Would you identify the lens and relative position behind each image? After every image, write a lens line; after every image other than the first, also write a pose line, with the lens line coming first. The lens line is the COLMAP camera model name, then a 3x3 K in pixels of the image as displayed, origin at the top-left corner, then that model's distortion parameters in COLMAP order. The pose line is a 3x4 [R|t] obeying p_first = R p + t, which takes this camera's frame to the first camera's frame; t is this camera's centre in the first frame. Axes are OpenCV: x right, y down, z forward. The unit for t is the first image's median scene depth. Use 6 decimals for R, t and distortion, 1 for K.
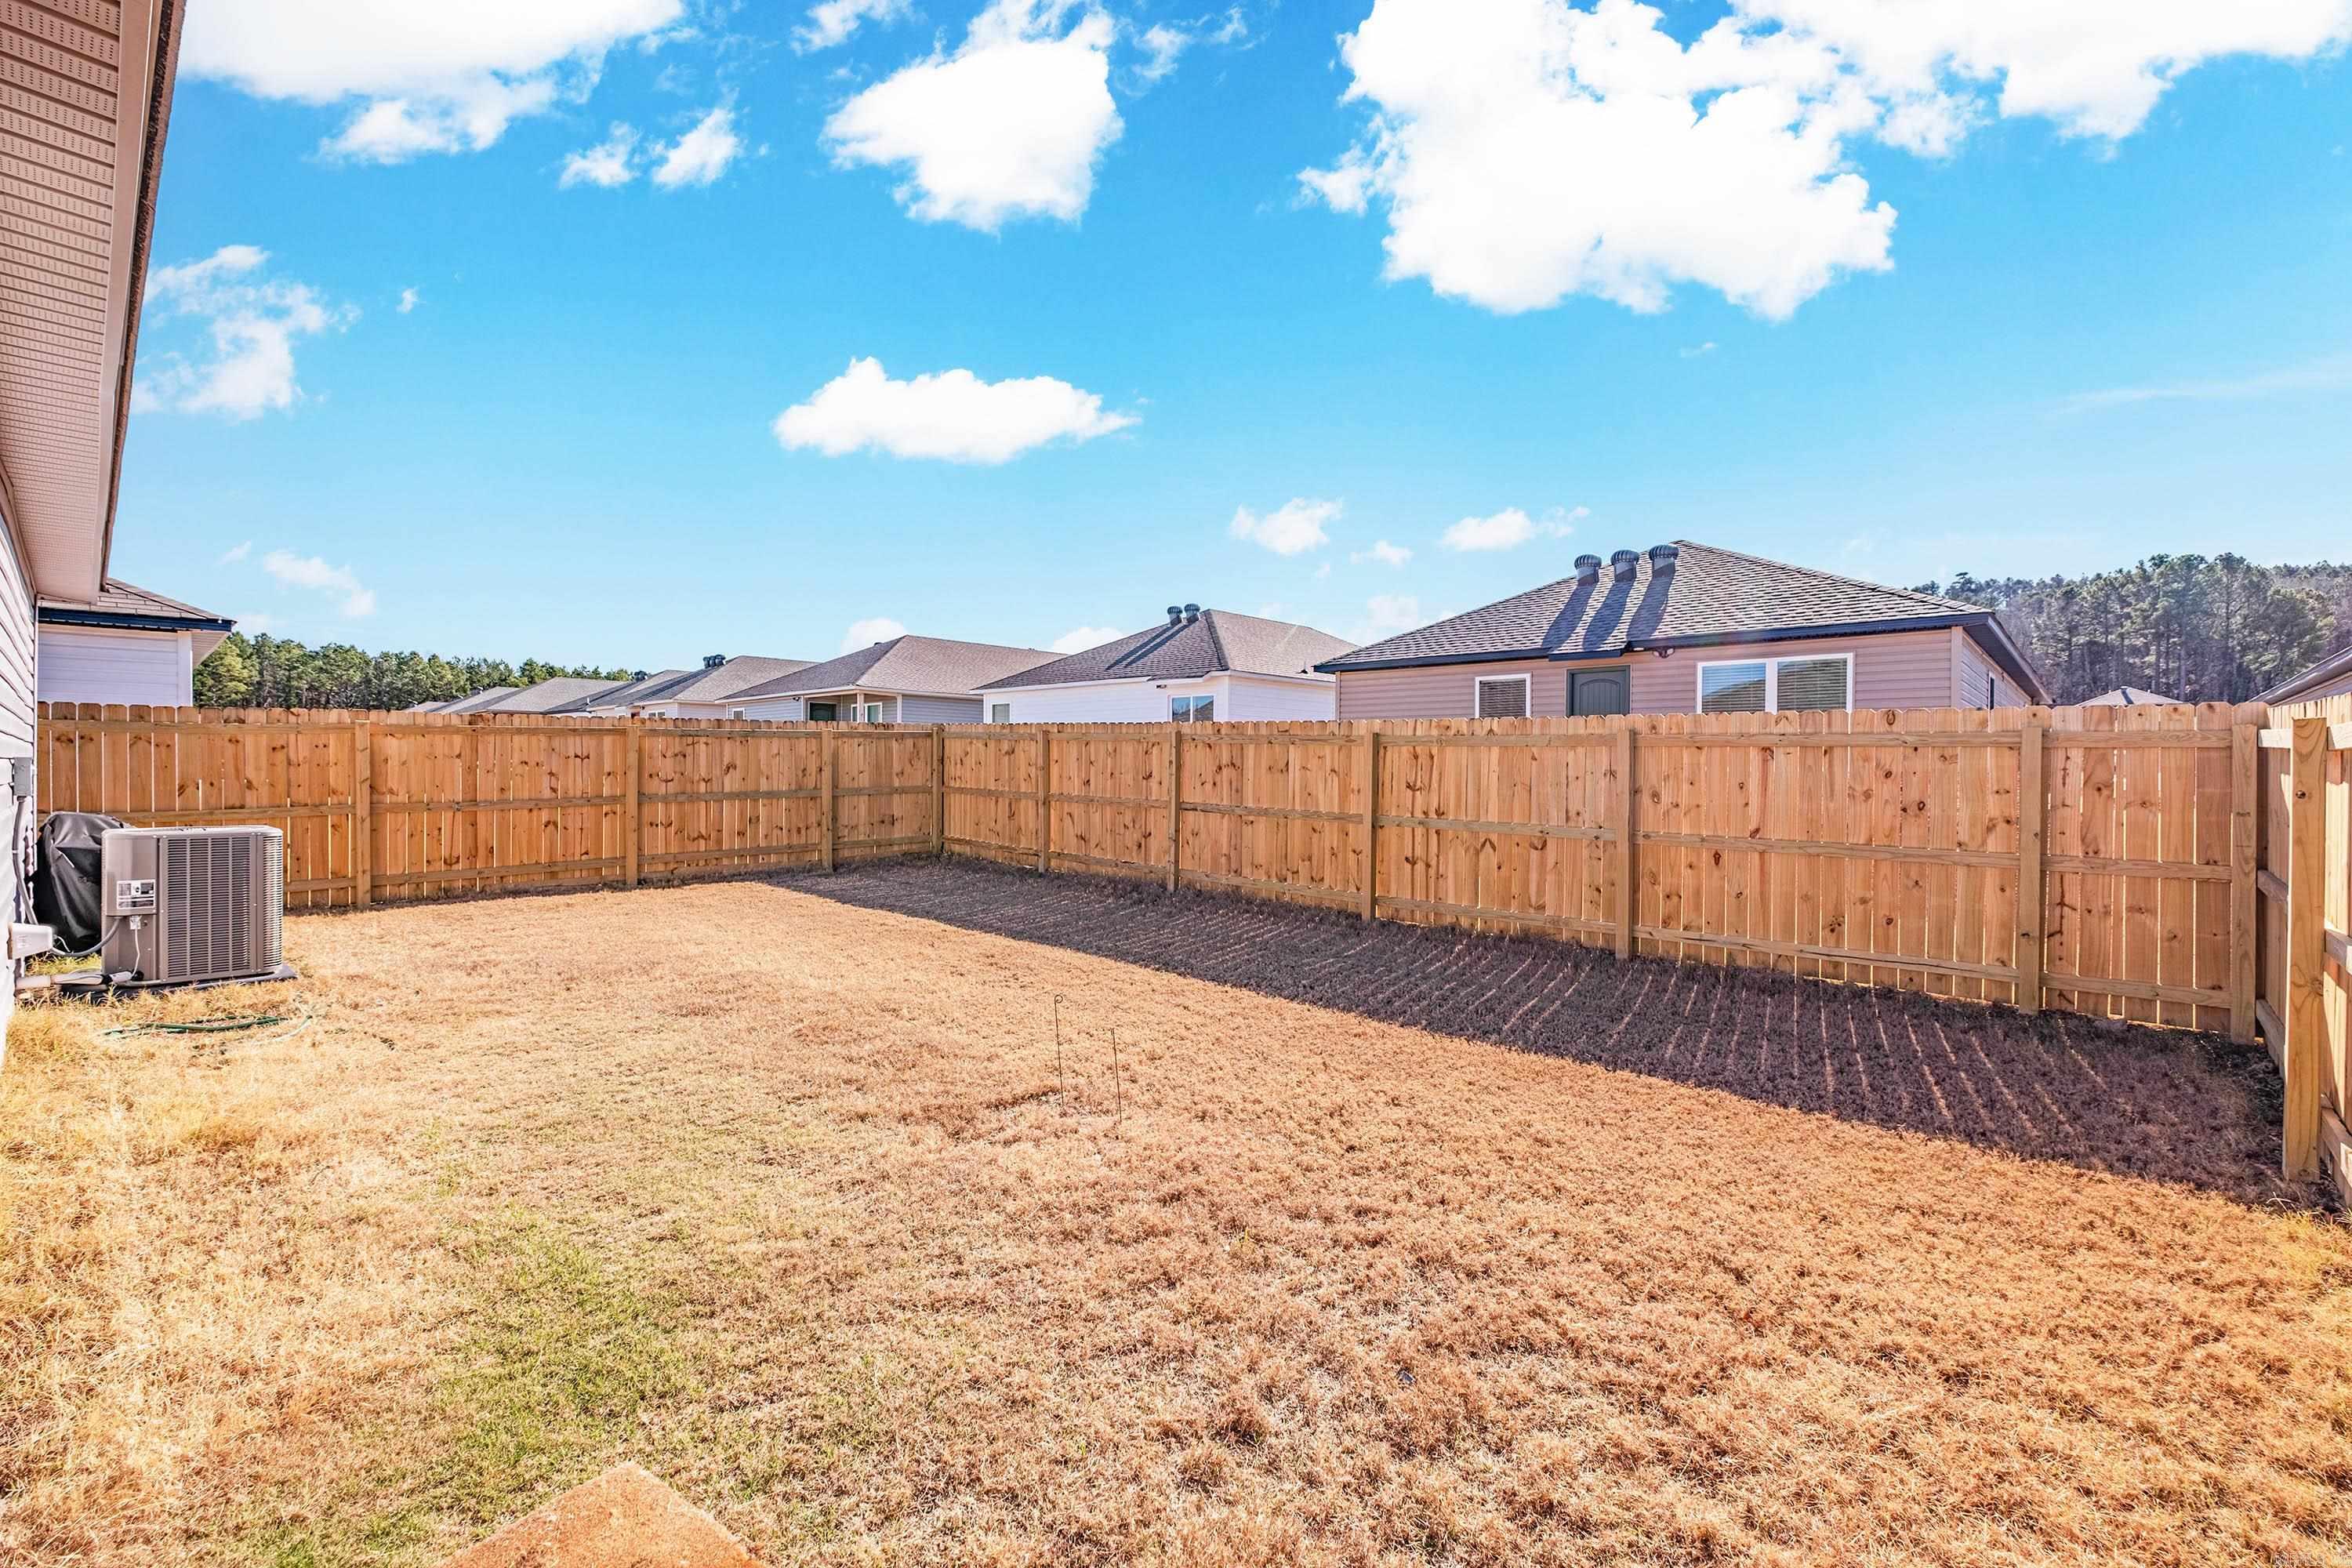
lens RADIAL K [[1019.3, 0, 1178.2], [0, 1019.3, 776.6], [0, 0, 1]] dist [0.001204, -0.000014]
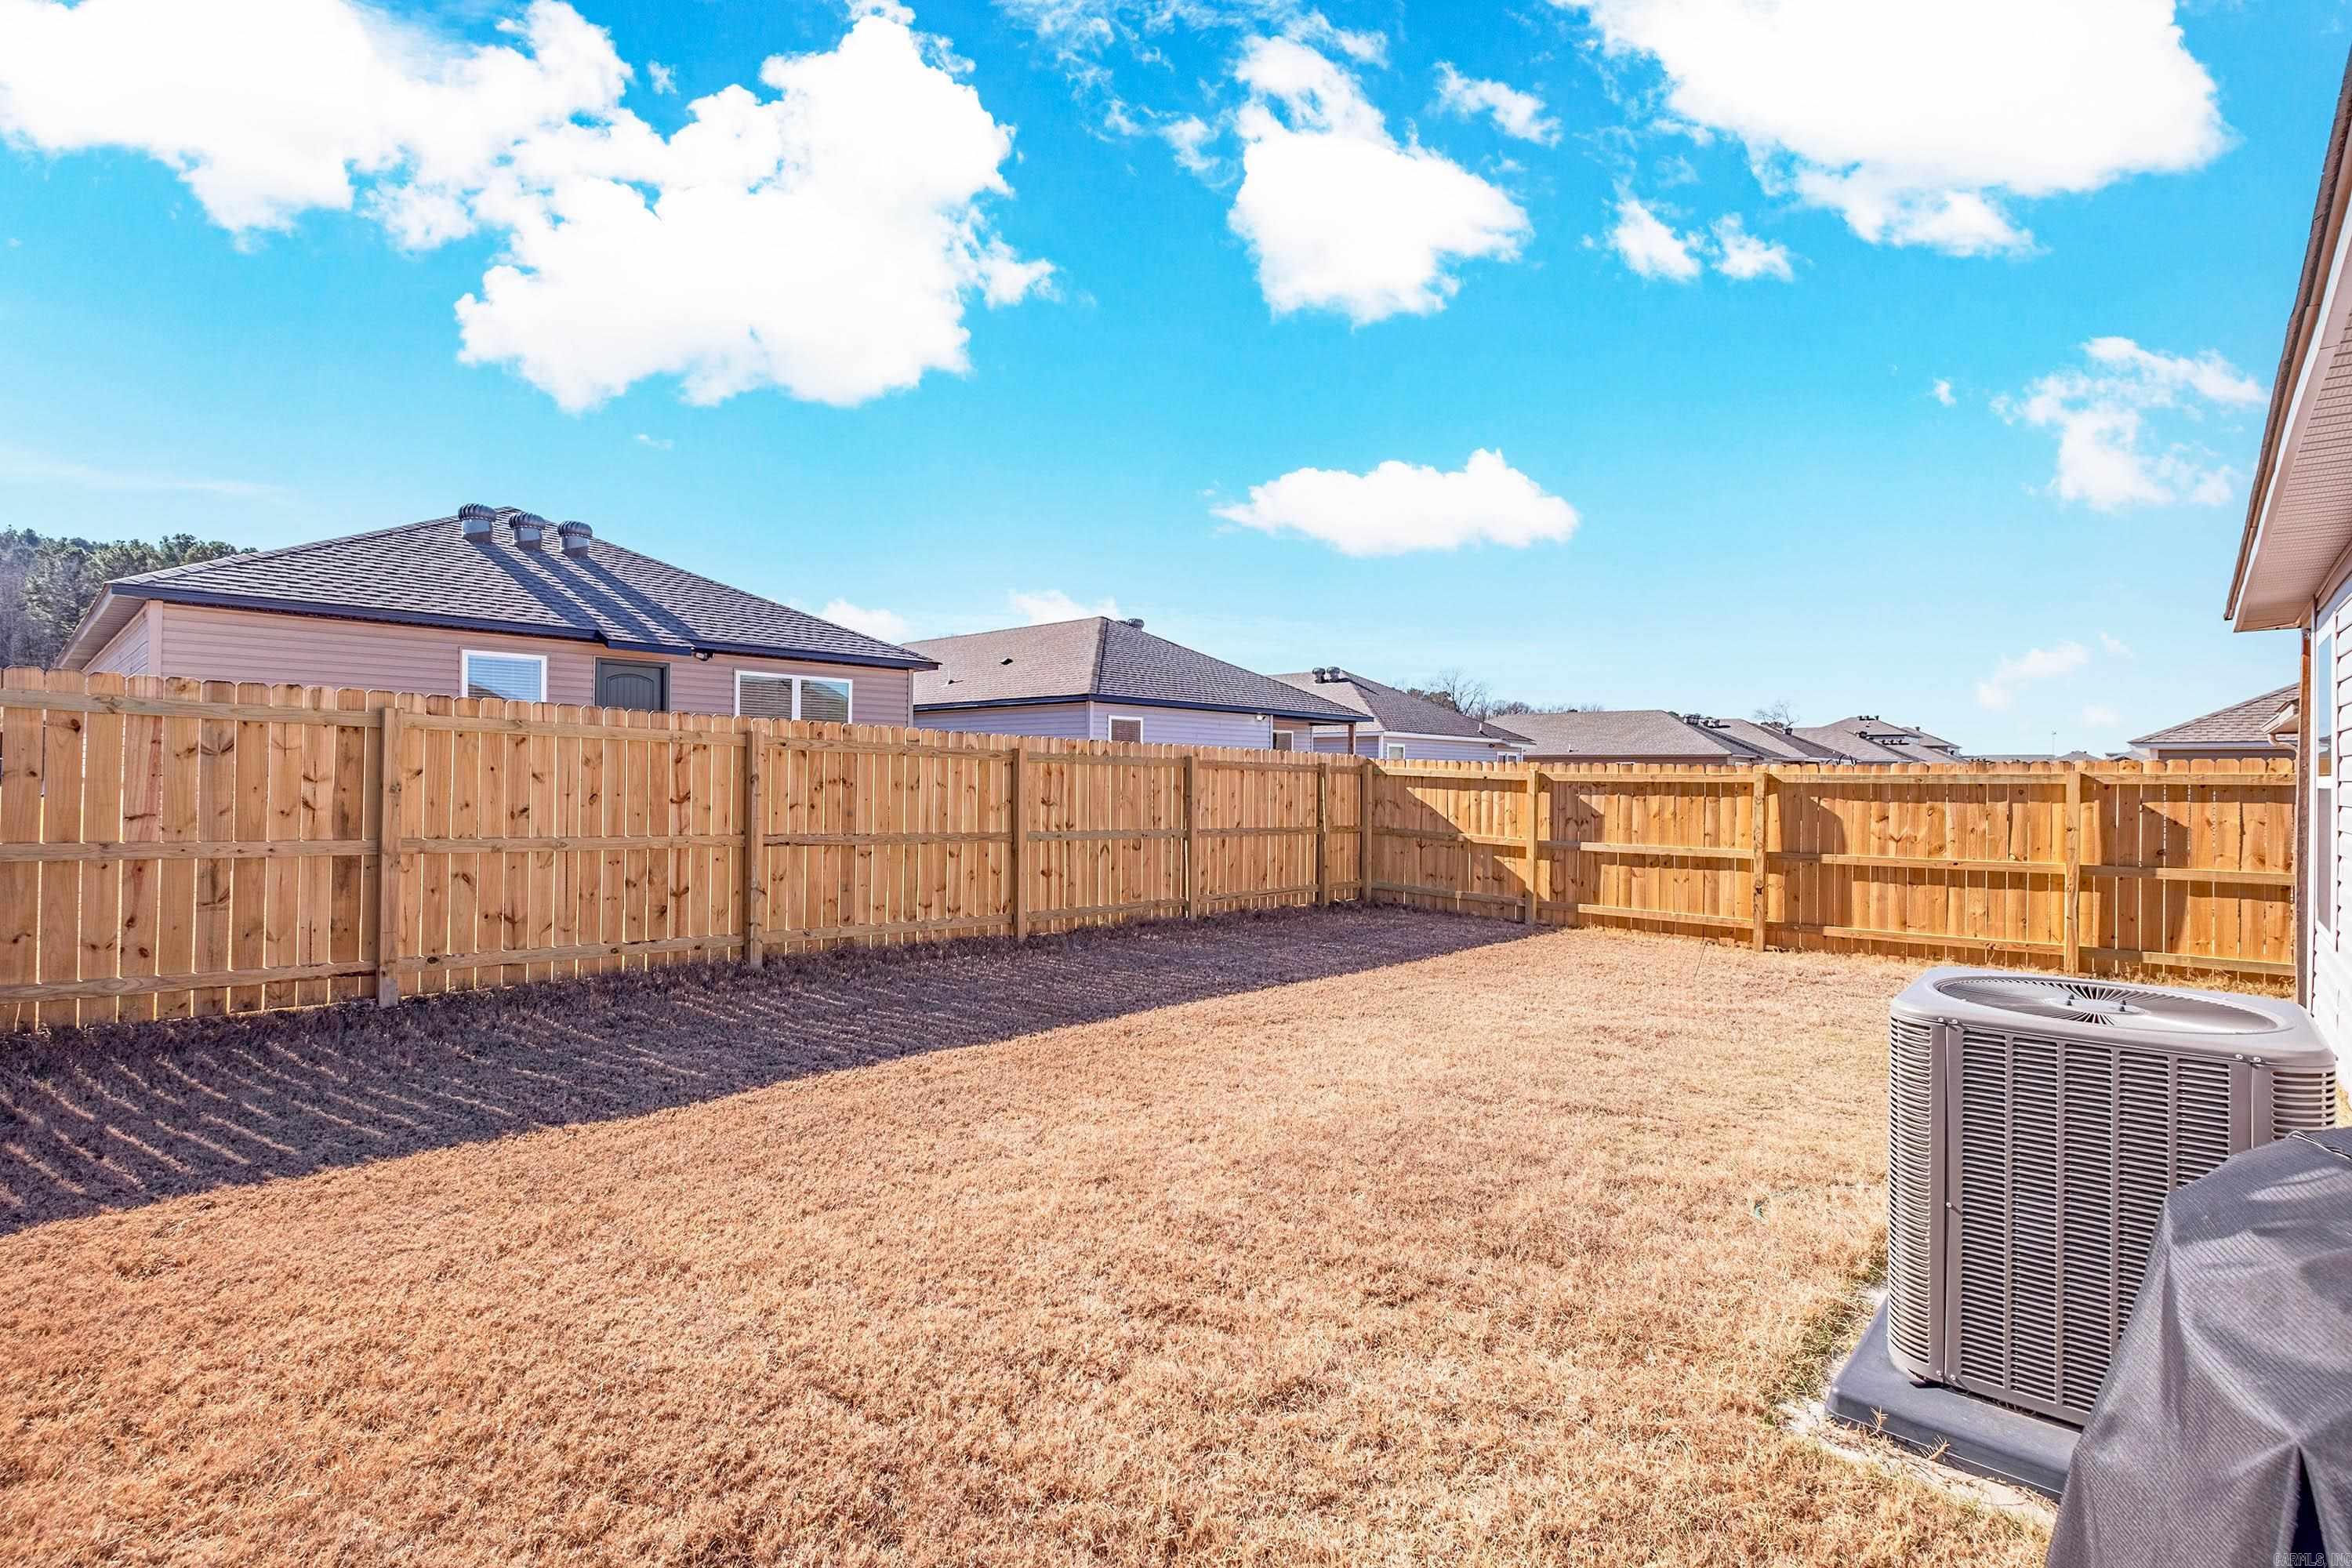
lens RADIAL K [[1104.4, 0, 1176.0], [0, 1104.4, 784.0], [0, 0, 1]] dist [0.000070, 0.000026]
pose [[0.005515, -0.015571, 0.999864, -0.855862], [-0.002317, 0.999876, 0.015584, -0.024920], [-0.999982, -0.002402, 0.005478, 0.828133]]
